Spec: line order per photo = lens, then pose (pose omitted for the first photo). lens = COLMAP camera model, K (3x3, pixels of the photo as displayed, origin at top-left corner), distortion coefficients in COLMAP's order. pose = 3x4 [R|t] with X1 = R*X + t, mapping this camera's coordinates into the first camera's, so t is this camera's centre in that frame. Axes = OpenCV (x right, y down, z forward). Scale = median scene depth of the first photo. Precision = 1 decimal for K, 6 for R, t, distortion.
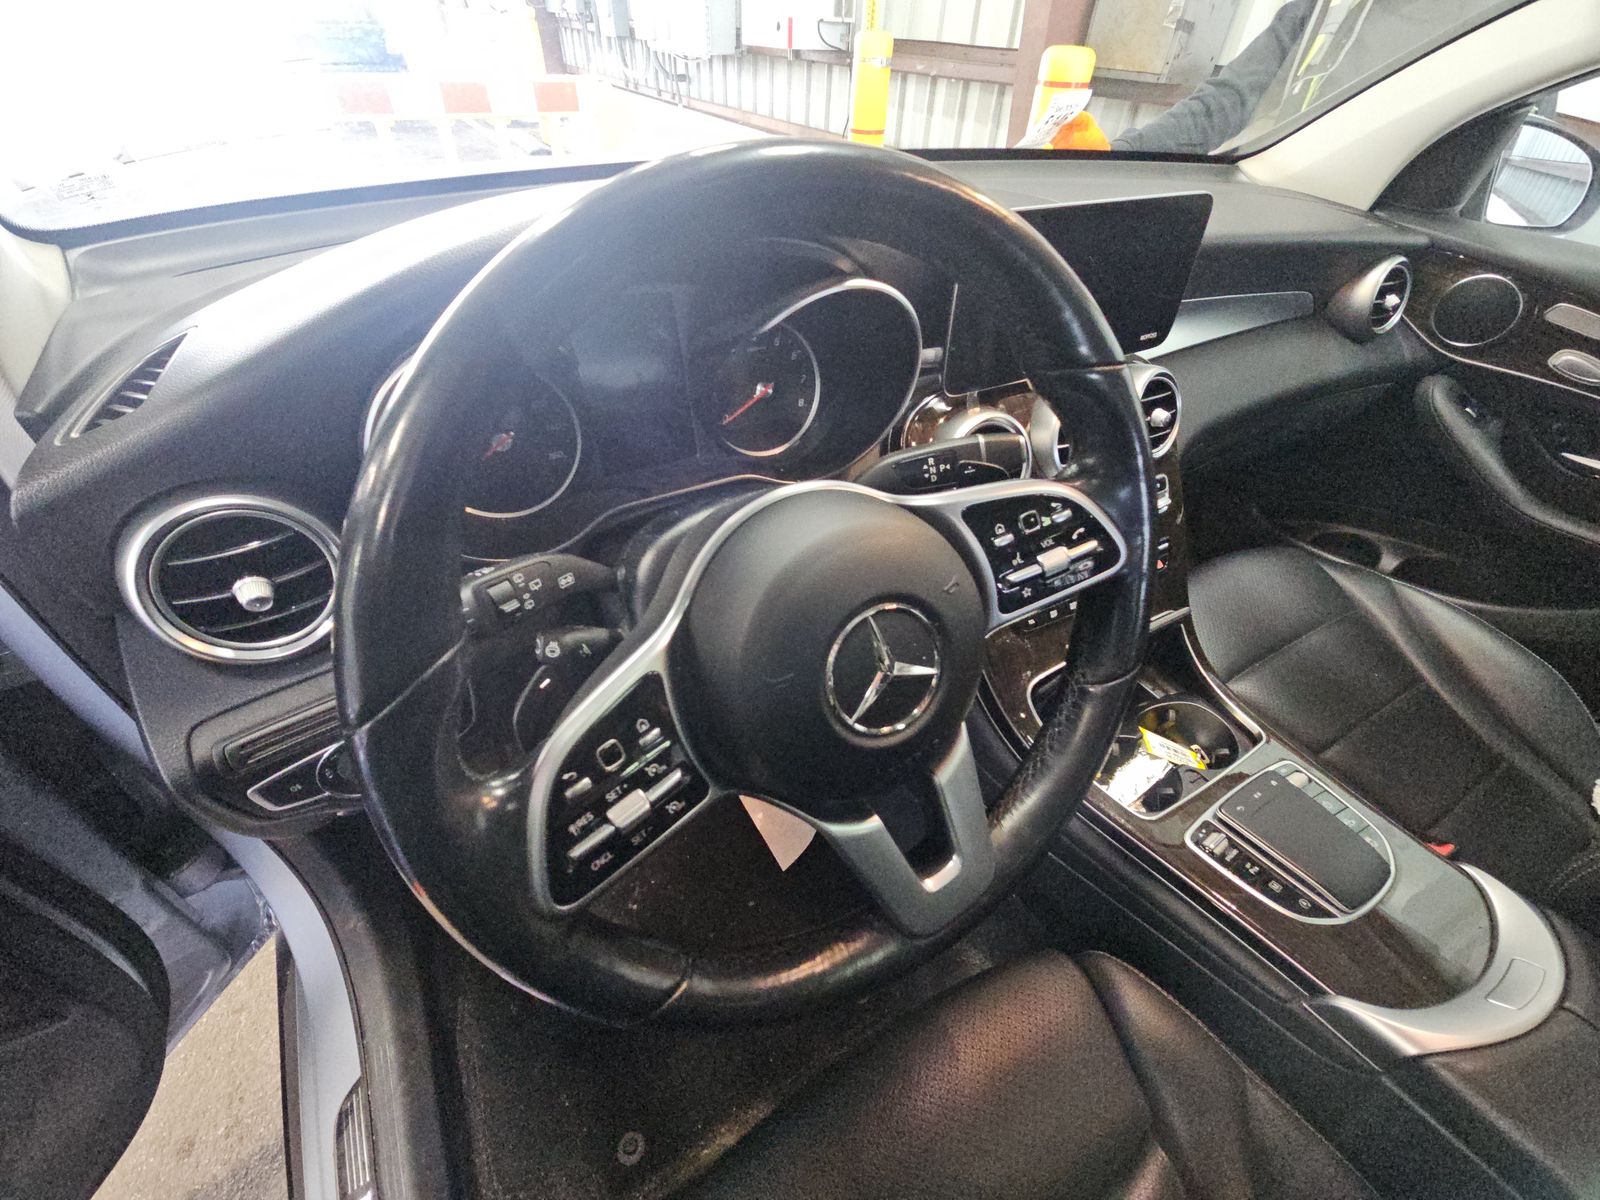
lens RADIAL K [[640.9, 0, 805.5], [0, 640.9, 608.0], [0, 0, 1]] dist [0.001120, -0.000313]
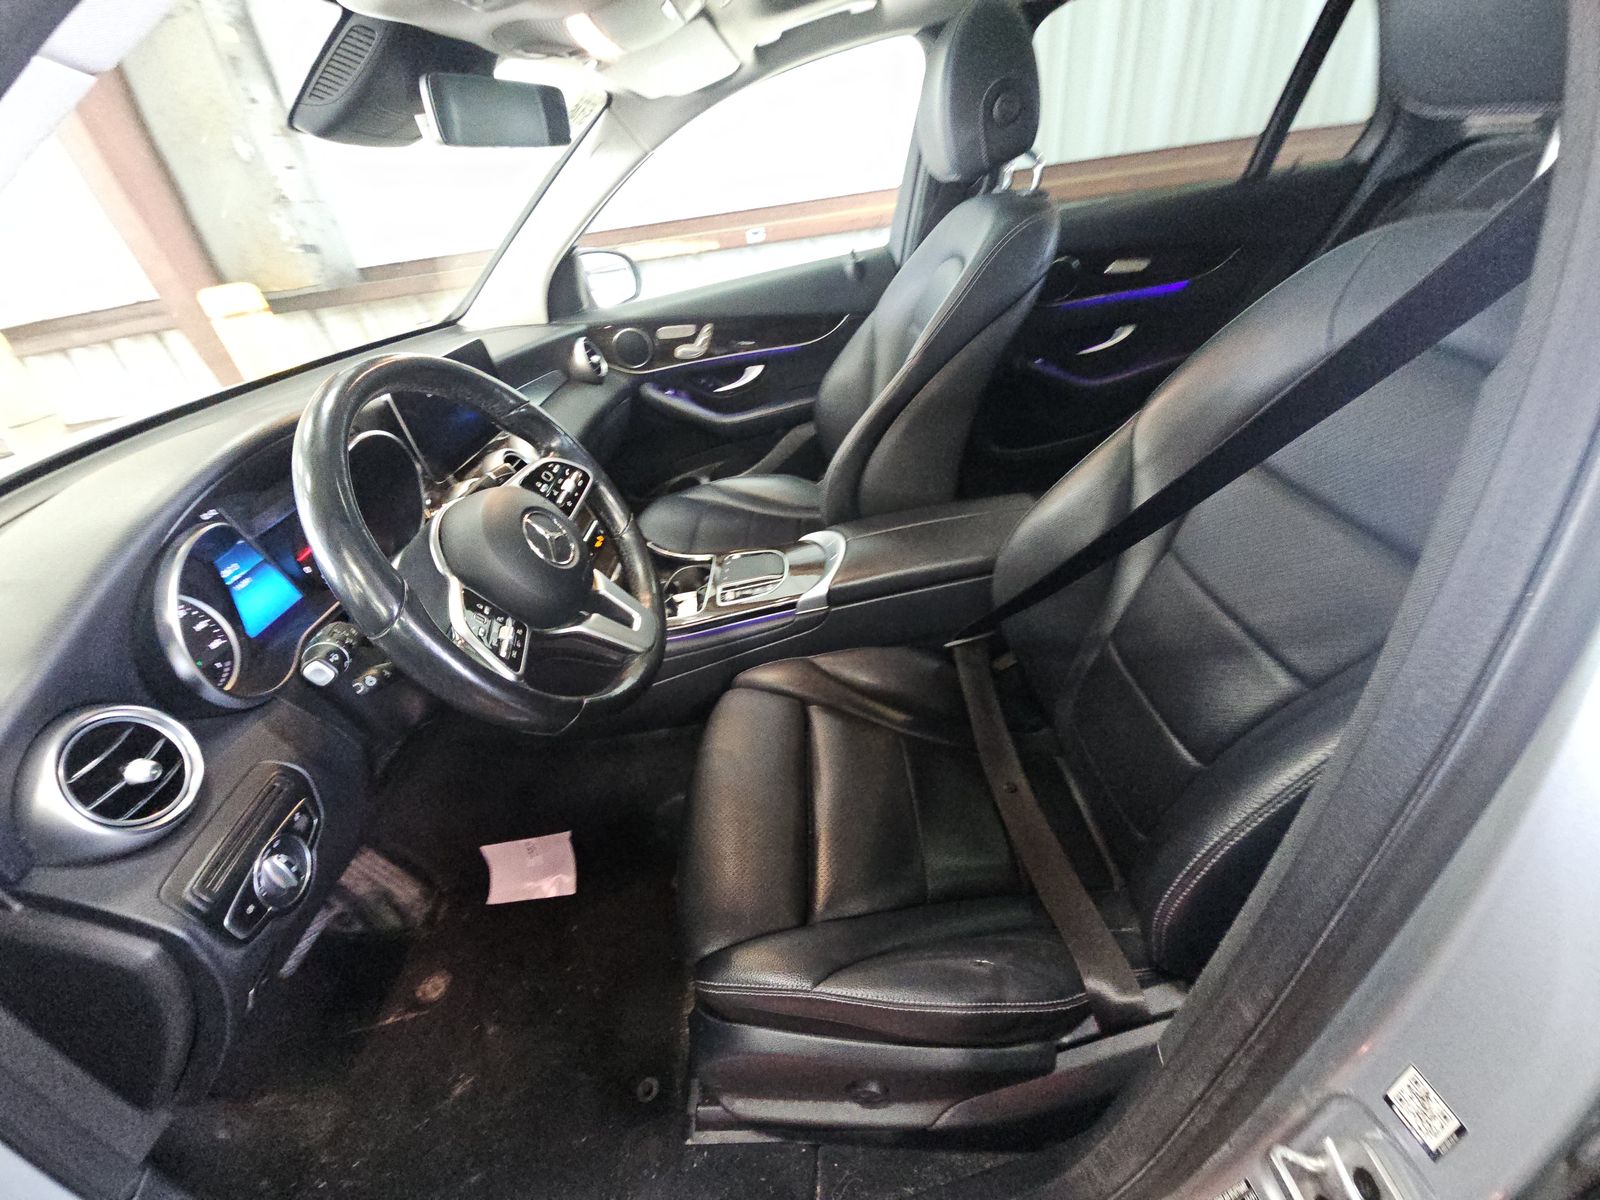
lens RADIAL K [[676.6, 0, 801.8], [0, 676.6, 628.6], [0, 0, 1]] dist [0.001262, -0.000461]
pose [[0.507696, -0.566097, 0.649445, -0.623534], [0.679135, 0.726804, 0.102622, 0.372395], [-0.530113, 0.388960, 0.753452, -0.605164]]
